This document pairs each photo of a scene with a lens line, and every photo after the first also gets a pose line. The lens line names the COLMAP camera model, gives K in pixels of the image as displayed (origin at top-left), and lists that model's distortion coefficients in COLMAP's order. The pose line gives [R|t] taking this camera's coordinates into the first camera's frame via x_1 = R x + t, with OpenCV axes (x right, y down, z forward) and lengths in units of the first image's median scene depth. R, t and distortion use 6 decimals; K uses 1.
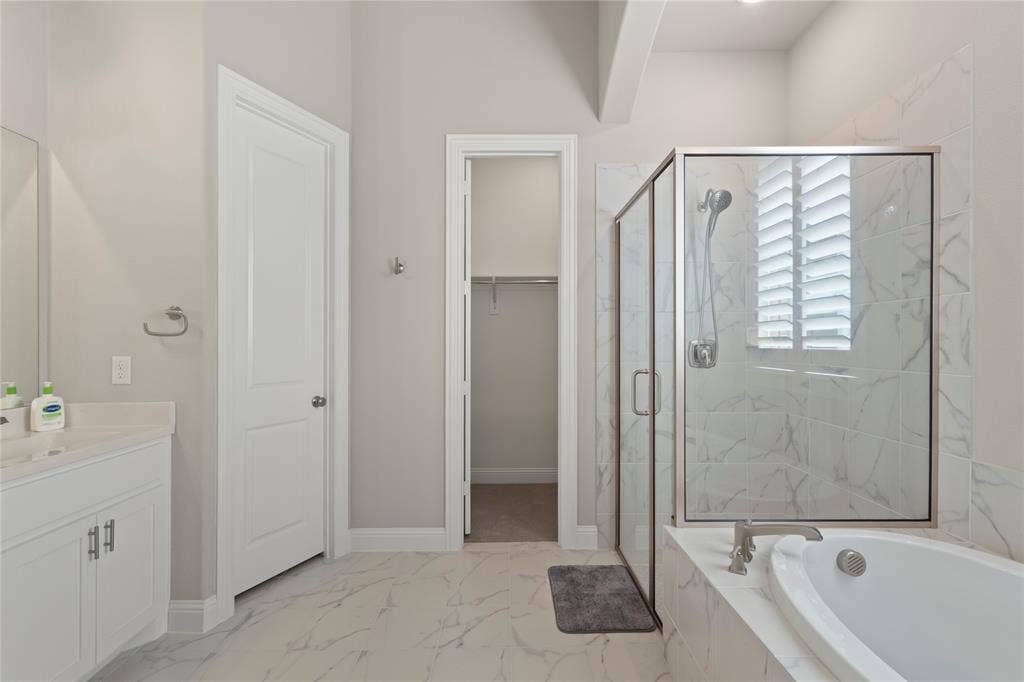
lens RADIAL K [[478.3, 0, 512.9], [0, 478.3, 338.3], [0, 0, 1]] dist [0.009894, 0.001122]
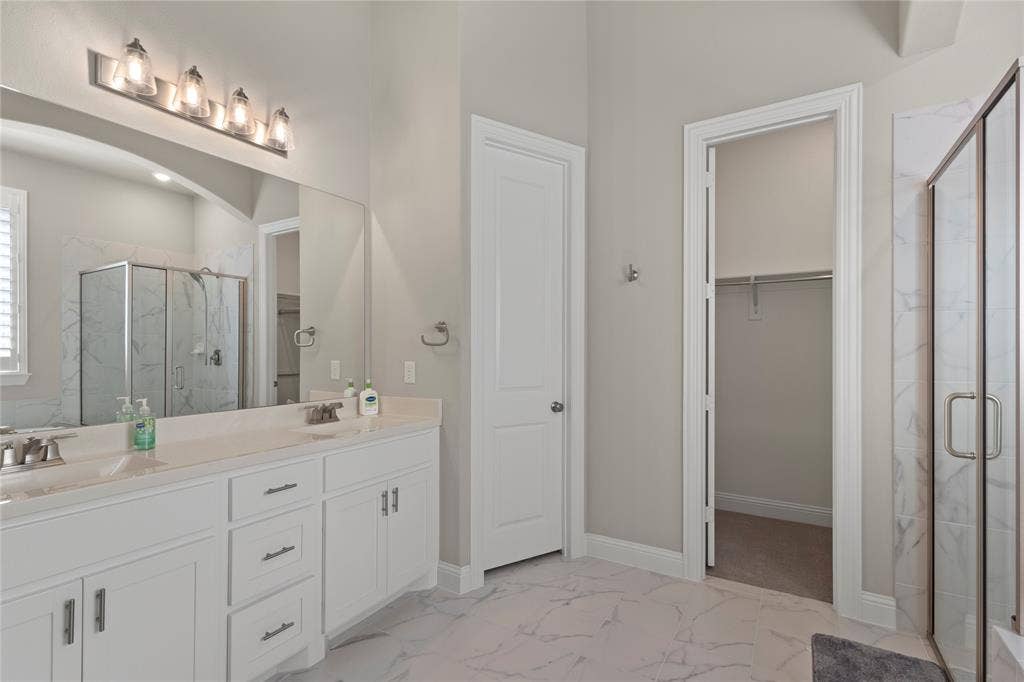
lens RADIAL K [[478.3, 0, 511.3], [0, 478.3, 347.2], [0, 0, 1]] dist [0.009894, 0.001122]
pose [[0.847920, 0.000207, -0.530125, 0.070501], [0.000256, 1.000000, 0.000801, -0.001163], [0.530125, -0.000815, 0.847919, 0.046093]]
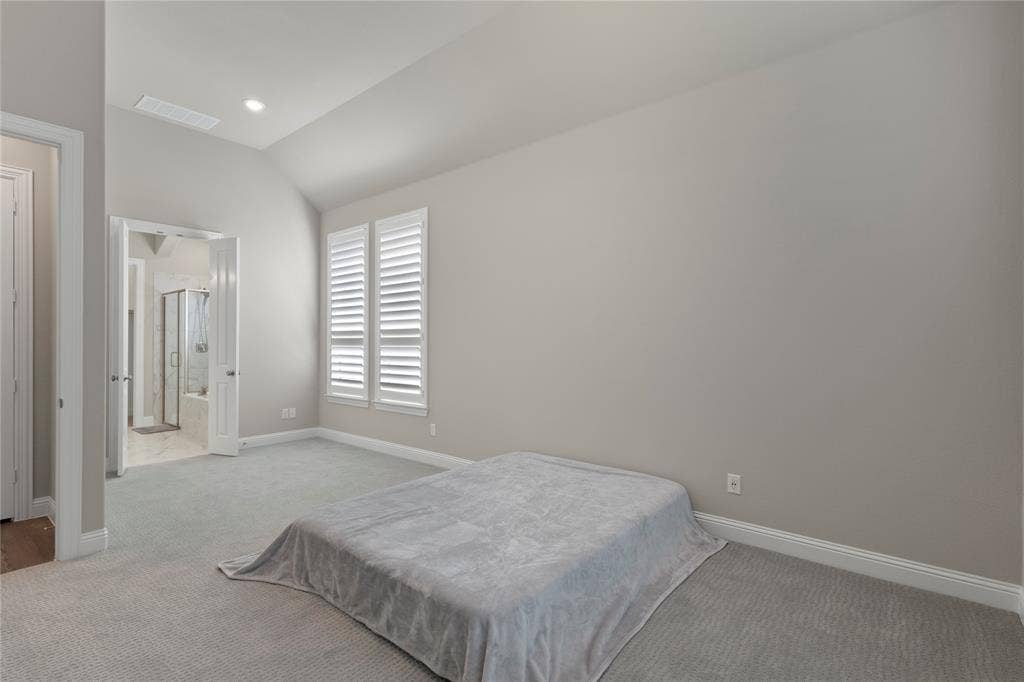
lens RADIAL K [[478.3, 0, 509.9], [0, 478.3, 343.0], [0, 0, 1]] dist [0.009894, 0.001122]
pose [[0.658196, 0.005759, 0.752825, -0.524585], [-0.006220, 0.999978, -0.002212, 0.002659], [-0.752821, -0.003226, 0.658217, -2.191840]]
